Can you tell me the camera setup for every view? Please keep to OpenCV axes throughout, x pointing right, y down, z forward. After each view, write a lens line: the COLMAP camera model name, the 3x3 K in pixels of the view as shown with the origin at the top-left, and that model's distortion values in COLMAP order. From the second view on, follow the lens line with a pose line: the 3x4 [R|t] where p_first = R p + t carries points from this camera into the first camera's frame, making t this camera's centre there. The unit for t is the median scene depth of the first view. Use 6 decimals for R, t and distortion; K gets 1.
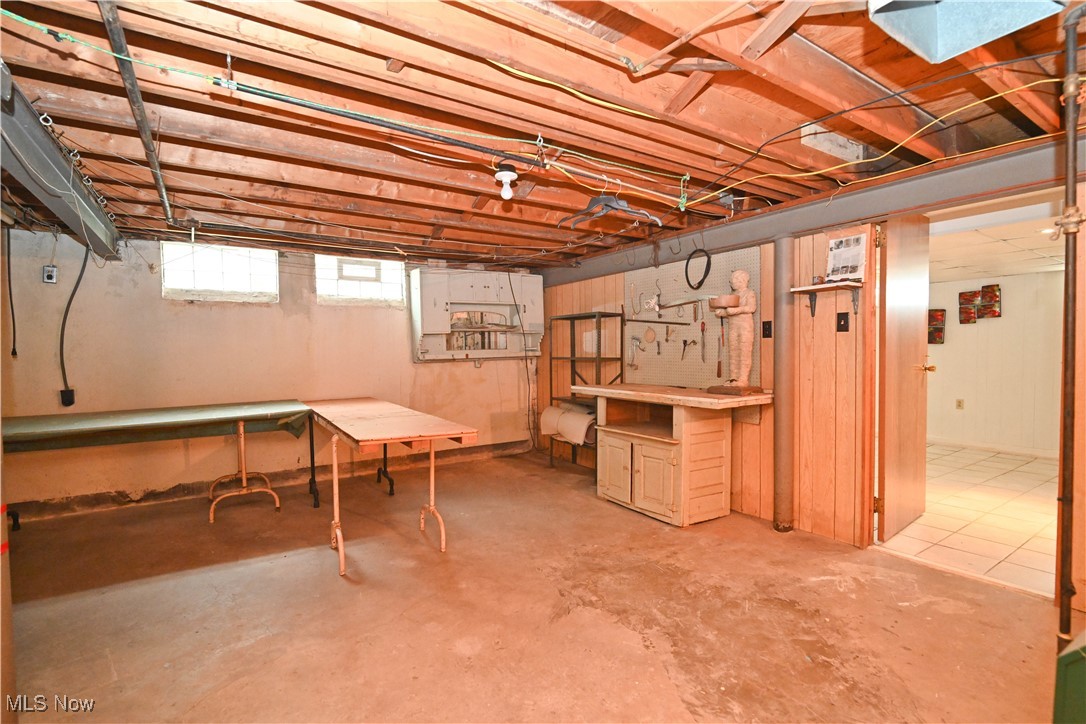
lens RADIAL K [[505.4, 0, 549.4], [0, 505.4, 364.8], [0, 0, 1]] dist [-0.008588, -0.001113]
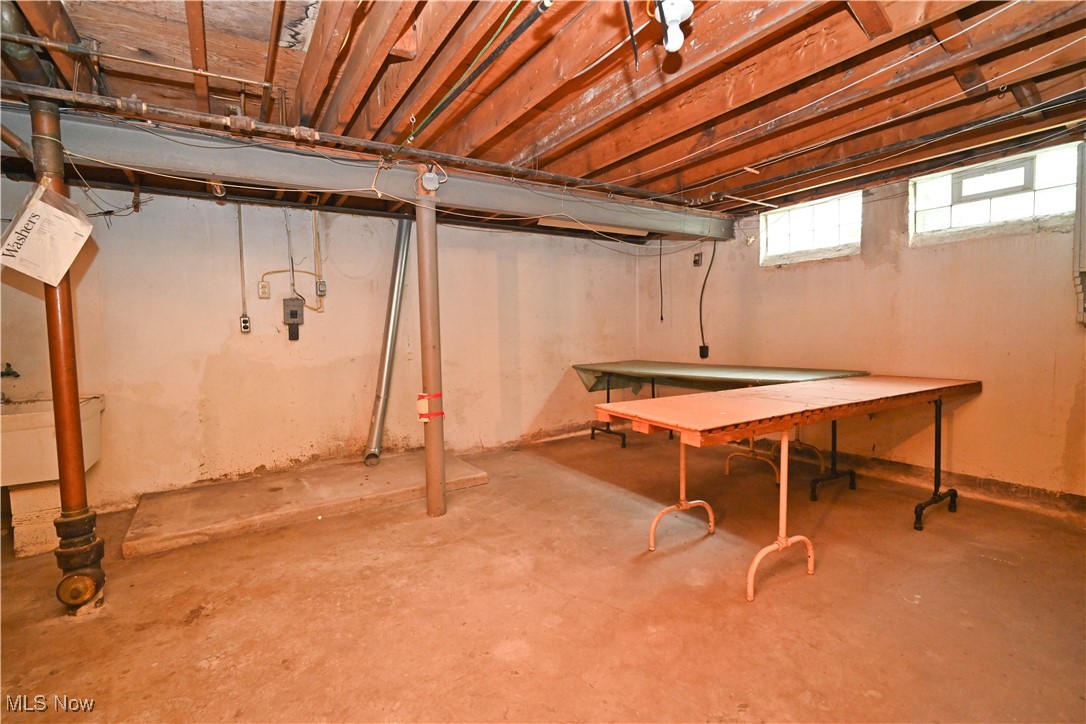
lens RADIAL K [[505.4, 0, 549.4], [0, 505.4, 364.8], [0, 0, 1]] dist [-0.008588, -0.001113]
pose [[-0.022254, 0.078319, -0.996680, 0.348525], [-0.008403, 0.996877, 0.078522, -0.001642], [0.999717, 0.010122, -0.021527, 0.563823]]
